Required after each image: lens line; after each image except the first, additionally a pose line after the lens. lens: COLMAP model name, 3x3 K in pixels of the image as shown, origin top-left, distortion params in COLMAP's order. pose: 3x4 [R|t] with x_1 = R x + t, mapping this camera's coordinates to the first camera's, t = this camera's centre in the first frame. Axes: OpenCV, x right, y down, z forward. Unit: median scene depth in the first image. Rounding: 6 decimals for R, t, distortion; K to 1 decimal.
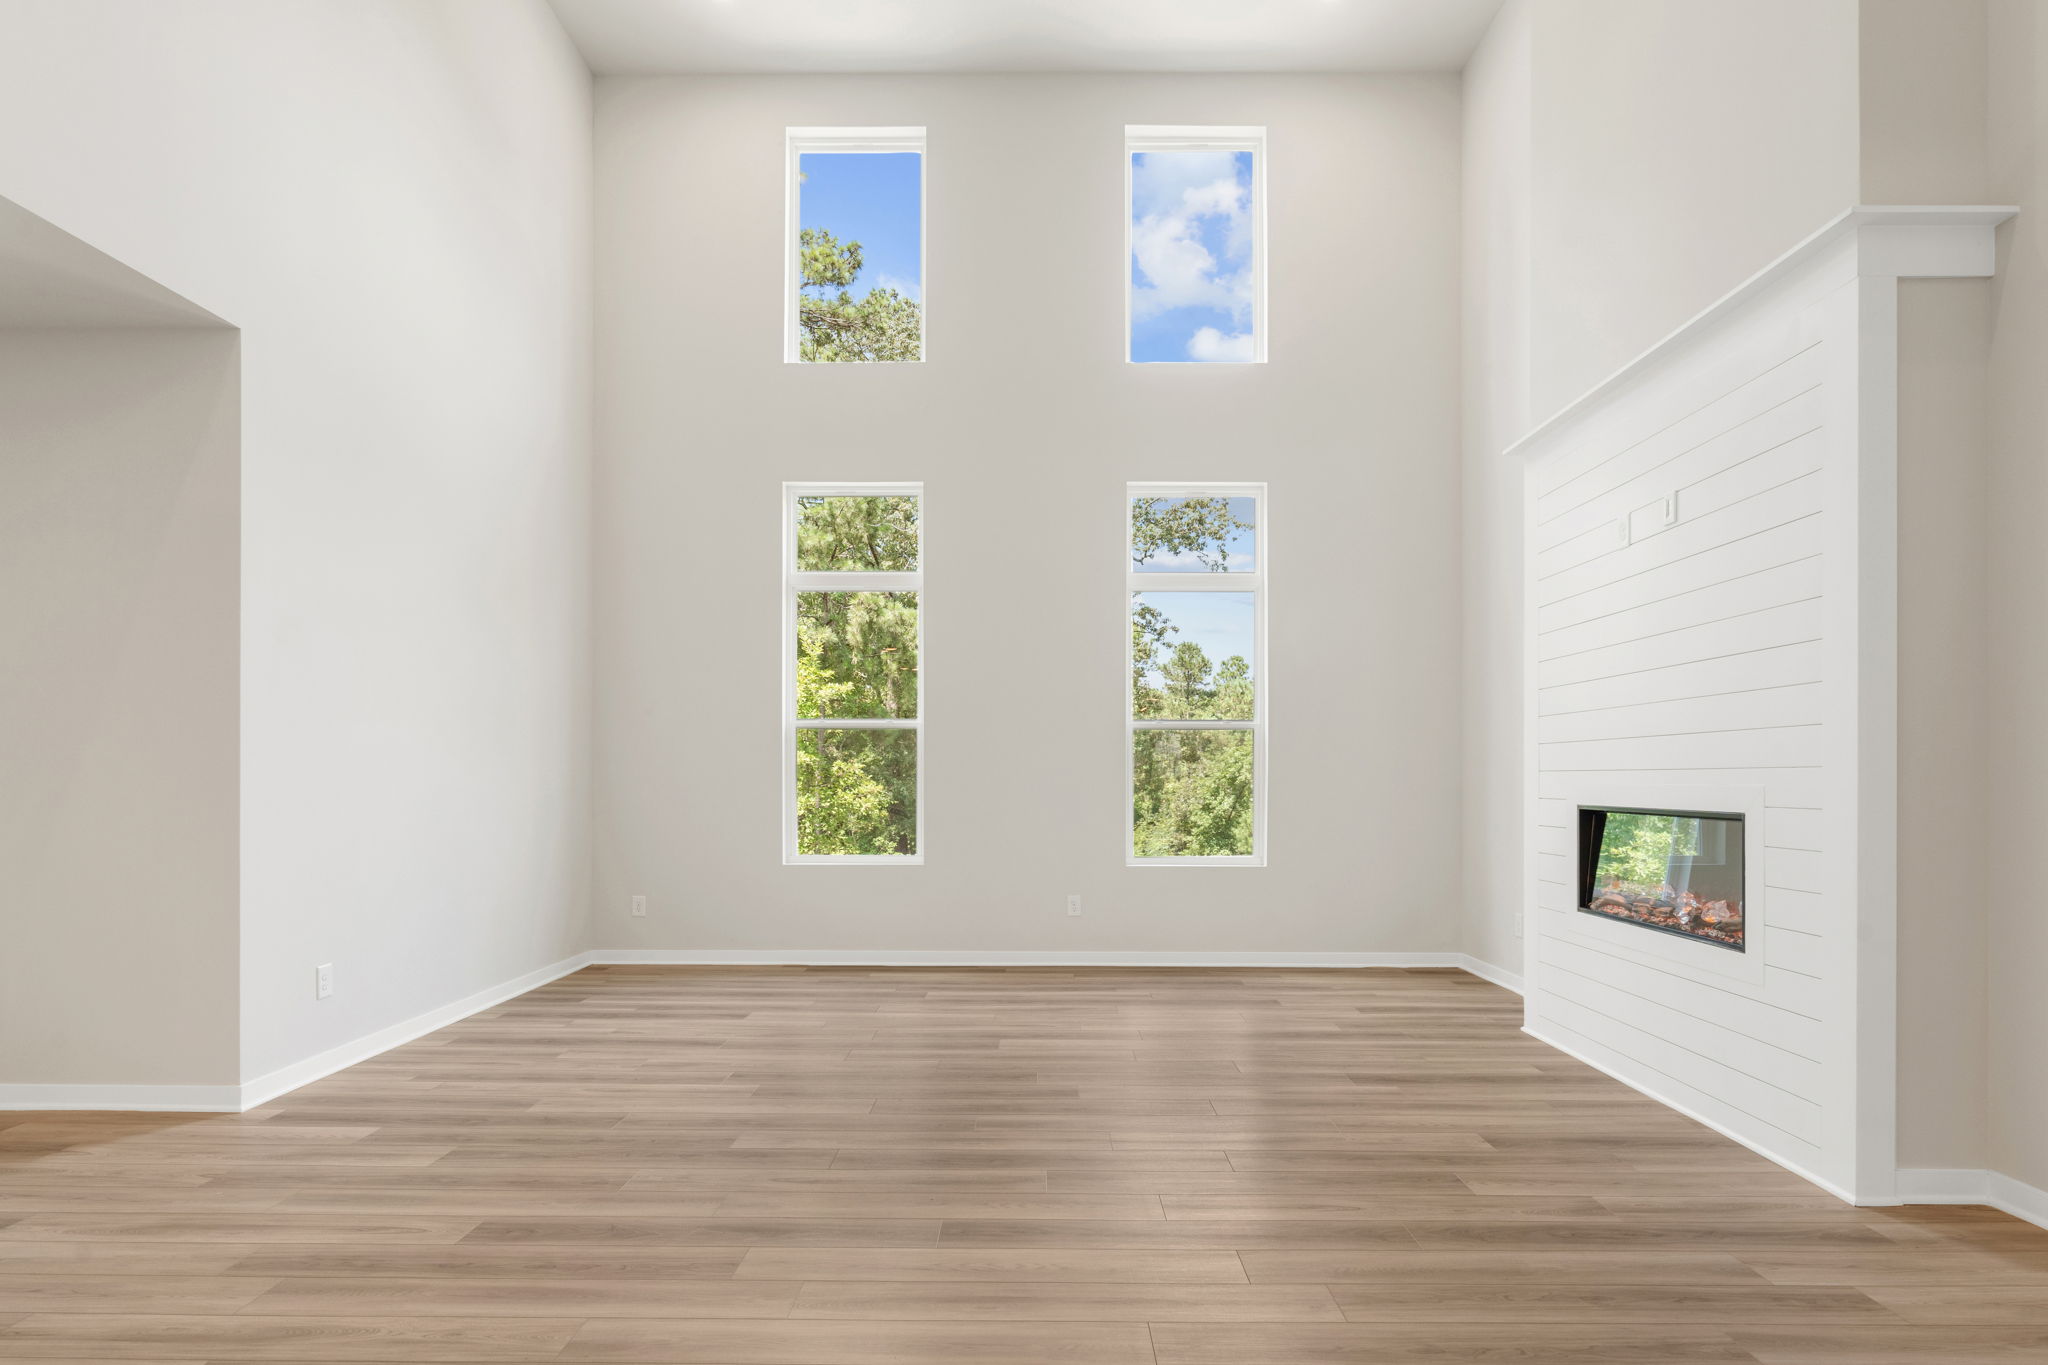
lens RADIAL K [[1100.4, 0, 1013.0], [0, 1100.4, 768.4], [0, 0, 1]] dist [-0.004148, 0.000272]
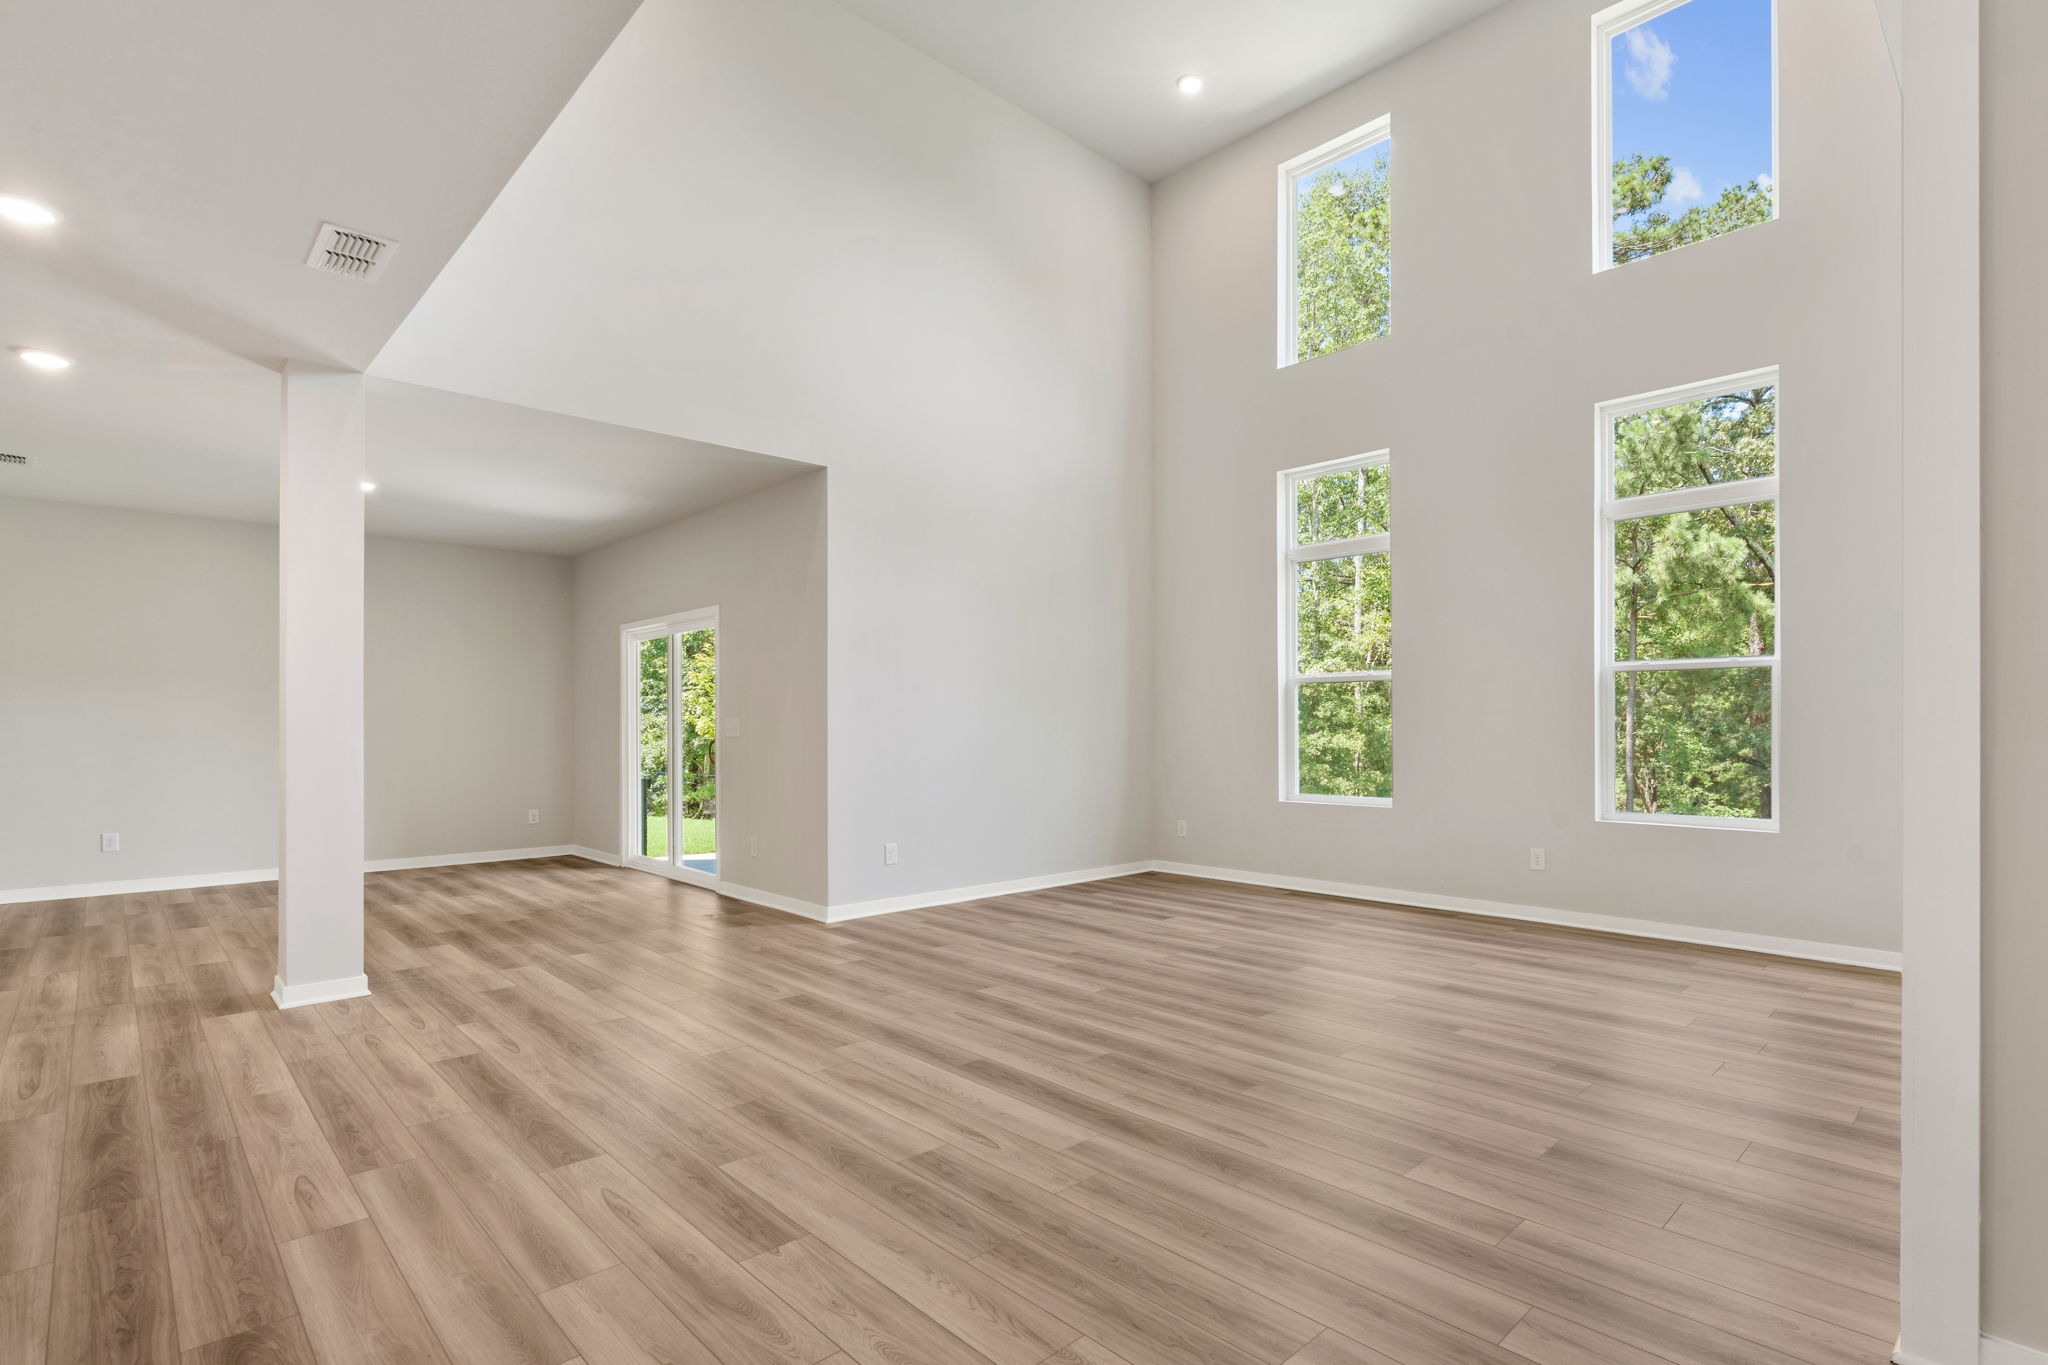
lens RADIAL K [[982.8, 0, 1028.4], [0, 982.8, 721.1], [0, 0, 1]] dist [-0.000204, 0.000529]
pose [[0.697805, -0.008043, -0.716243, 0.348091], [0.011001, 0.999939, -0.000511, -0.000067], [0.716204, -0.007523, 0.697851, 0.084749]]
